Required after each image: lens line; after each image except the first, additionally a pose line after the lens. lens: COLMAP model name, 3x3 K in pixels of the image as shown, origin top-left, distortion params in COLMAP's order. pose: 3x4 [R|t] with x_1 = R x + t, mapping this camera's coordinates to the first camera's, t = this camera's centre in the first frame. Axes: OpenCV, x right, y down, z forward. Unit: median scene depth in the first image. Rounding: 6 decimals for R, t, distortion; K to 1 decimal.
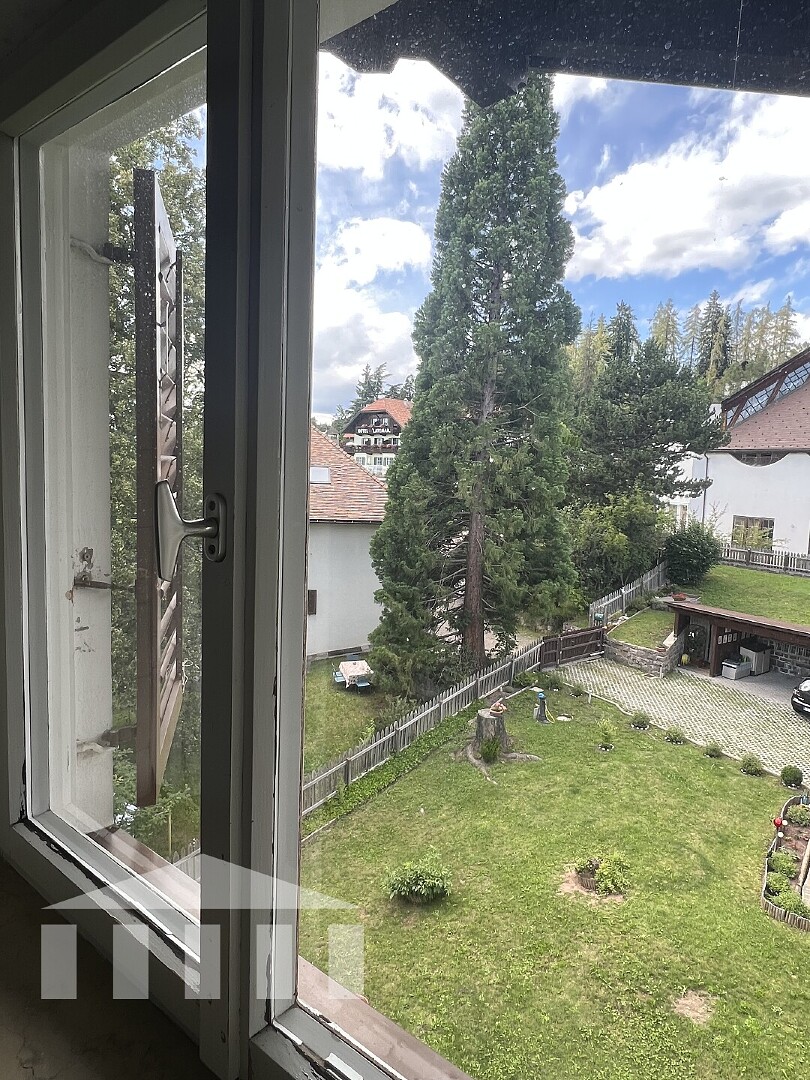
lens RADIAL K [[661.0, 0, 409.7], [0, 661.0, 537.7], [0, 0, 1]] dist [0.006978, -0.002121]
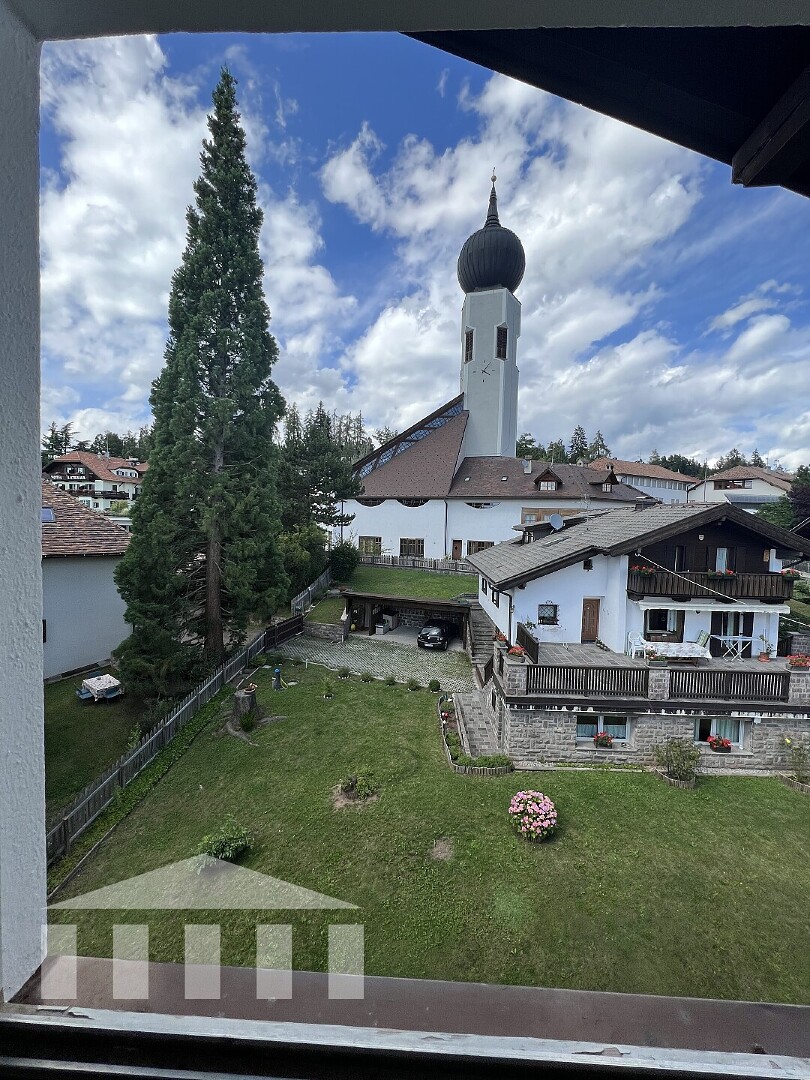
lens RADIAL K [[432.3, 0, 406.1], [0, 432.3, 540.7], [0, 0, 1]] dist [0.002101, 0.000846]
pose [[0.810959, -0.047828, 0.583145, -0.089126], [0.065431, 0.997815, -0.009154, -0.007490], [-0.581433, 0.045579, 0.812316, 0.082682]]
